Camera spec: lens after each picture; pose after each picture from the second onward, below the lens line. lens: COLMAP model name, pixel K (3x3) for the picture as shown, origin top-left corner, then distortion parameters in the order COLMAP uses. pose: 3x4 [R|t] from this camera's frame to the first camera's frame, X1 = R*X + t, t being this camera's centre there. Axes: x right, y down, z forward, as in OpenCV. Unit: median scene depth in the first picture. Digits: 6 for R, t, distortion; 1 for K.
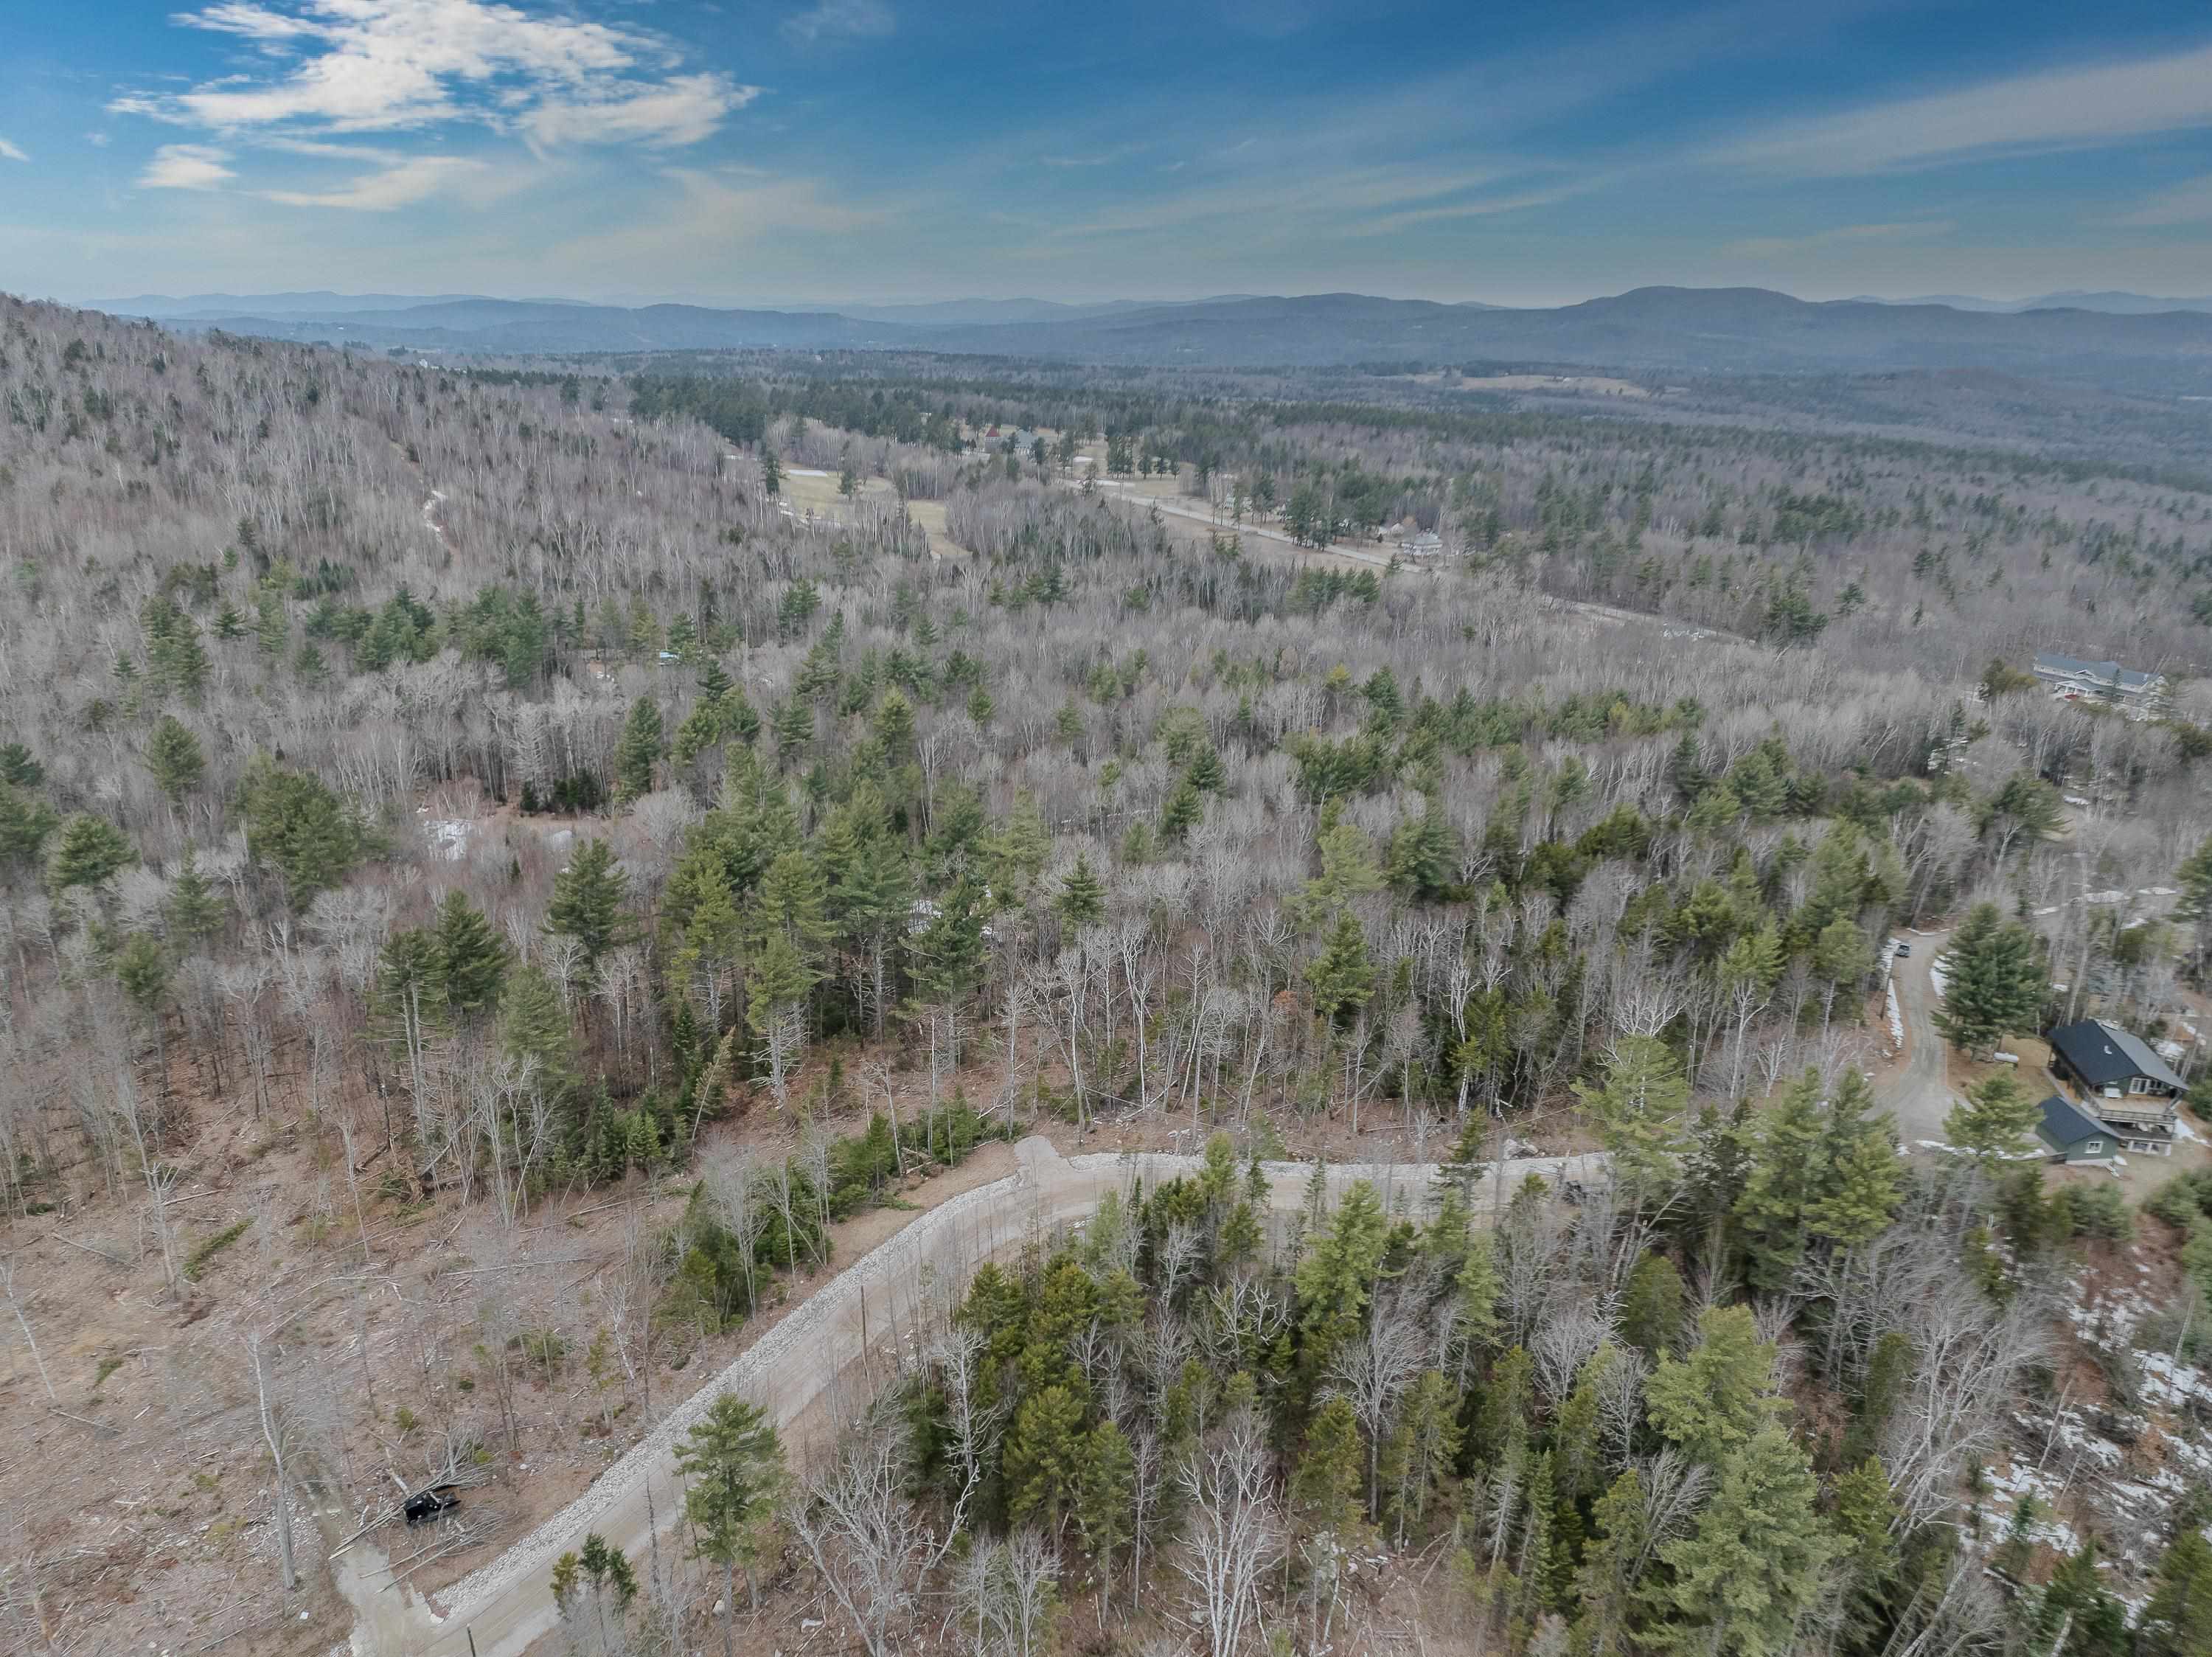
lens RADIAL K [[1561.5, 0, 1096.5], [0, 1561.5, 836.2], [0, 0, 1]] dist [-0.045695, 0.016166]
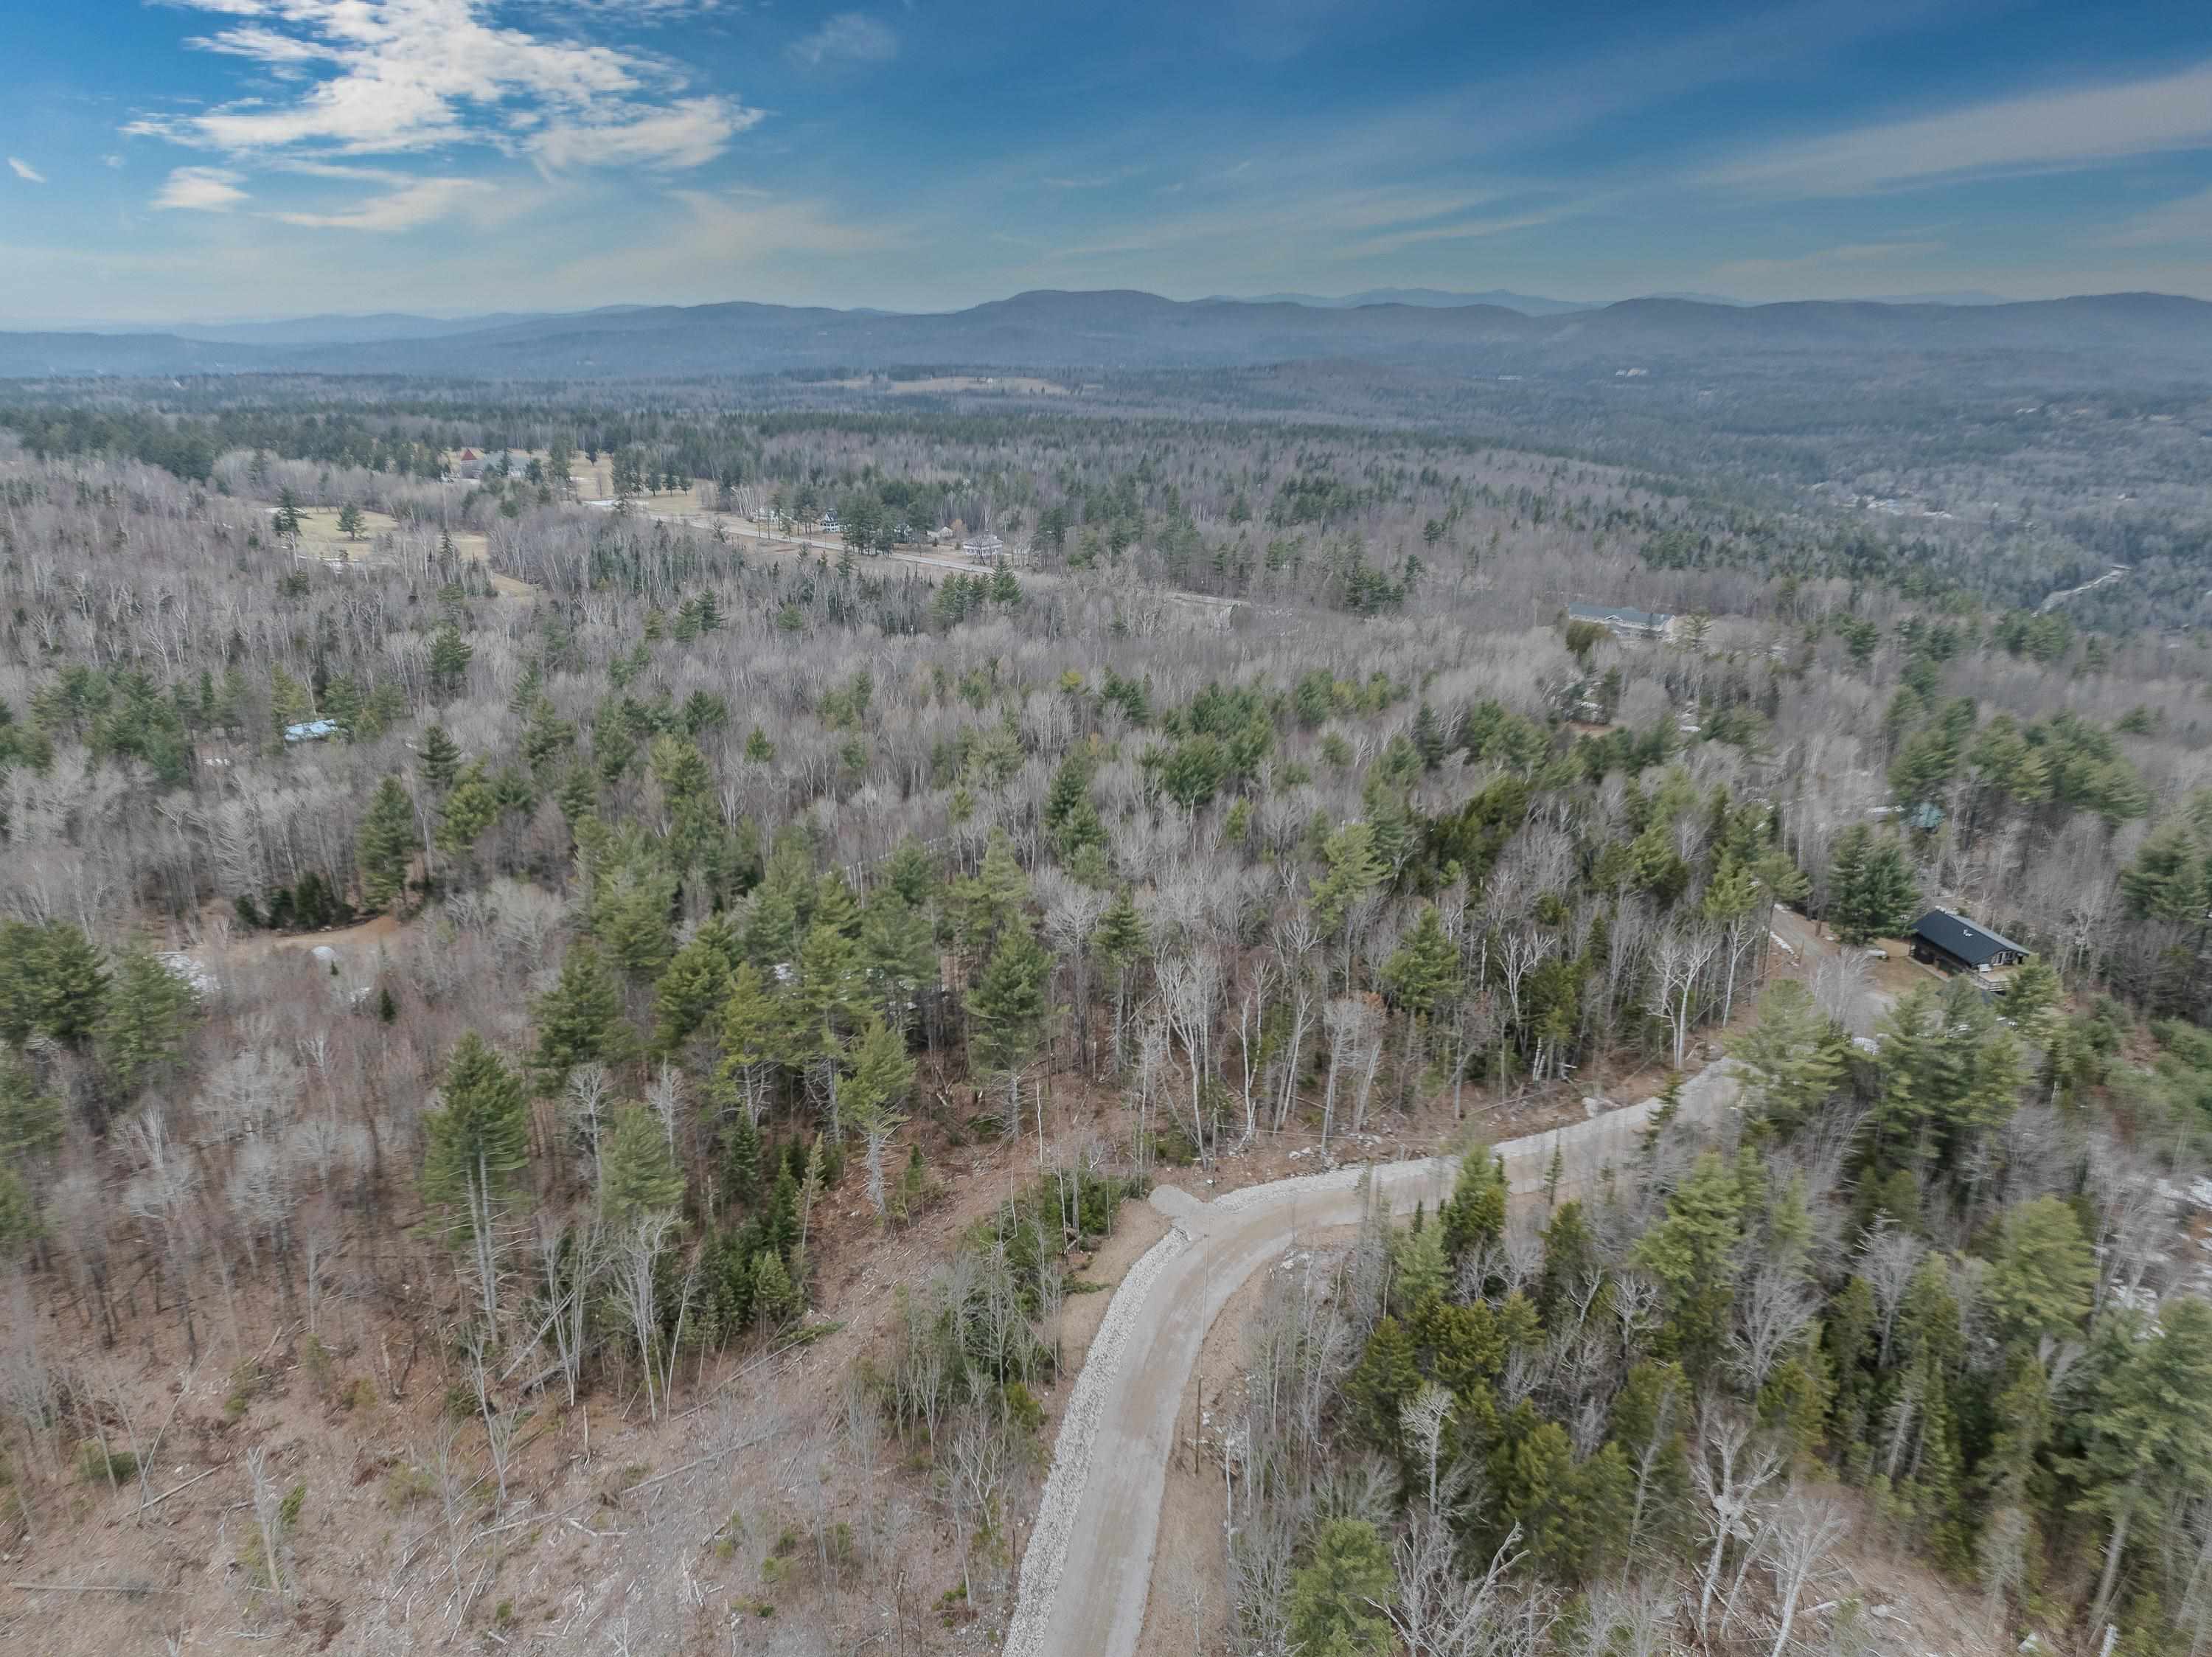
lens RADIAL K [[1561.5, 0, 1093.2], [0, 1561.5, 831.2], [0, 0, 1]] dist [-0.045695, 0.016166]
pose [[0.932360, -0.123356, 0.339834, -0.203126], [0.125590, 0.991961, 0.015506, -0.022831], [-0.339015, 0.028222, 0.940358, 0.062535]]
